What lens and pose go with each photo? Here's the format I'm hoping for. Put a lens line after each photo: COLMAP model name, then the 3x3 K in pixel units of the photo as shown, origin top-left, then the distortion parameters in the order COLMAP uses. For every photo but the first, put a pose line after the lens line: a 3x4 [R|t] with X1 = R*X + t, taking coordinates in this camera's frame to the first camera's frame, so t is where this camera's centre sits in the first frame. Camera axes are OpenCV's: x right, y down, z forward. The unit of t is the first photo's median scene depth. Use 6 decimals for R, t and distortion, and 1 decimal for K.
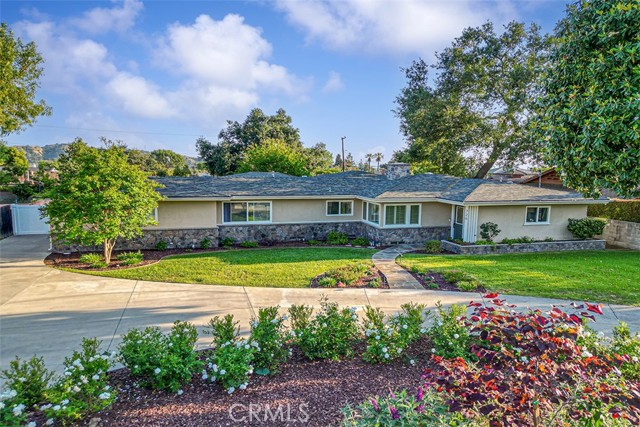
lens RADIAL K [[454.5, 0, 321.8], [0, 454.5, 214.8], [0, 0, 1]] dist [0.043284, -0.031675]
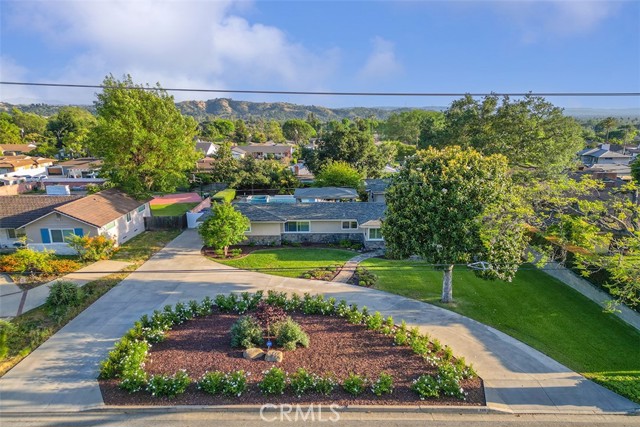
lens RADIAL K [[454.5, 0, 319.4], [0, 454.5, 212.6], [0, 0, 1]] dist [0.043284, -0.031675]
pose [[0.953701, 0.045454, -0.297302, 0.489242], [-0.011633, 0.993349, 0.114555, -0.286939], [0.300532, -0.105793, 0.947886, -0.743641]]
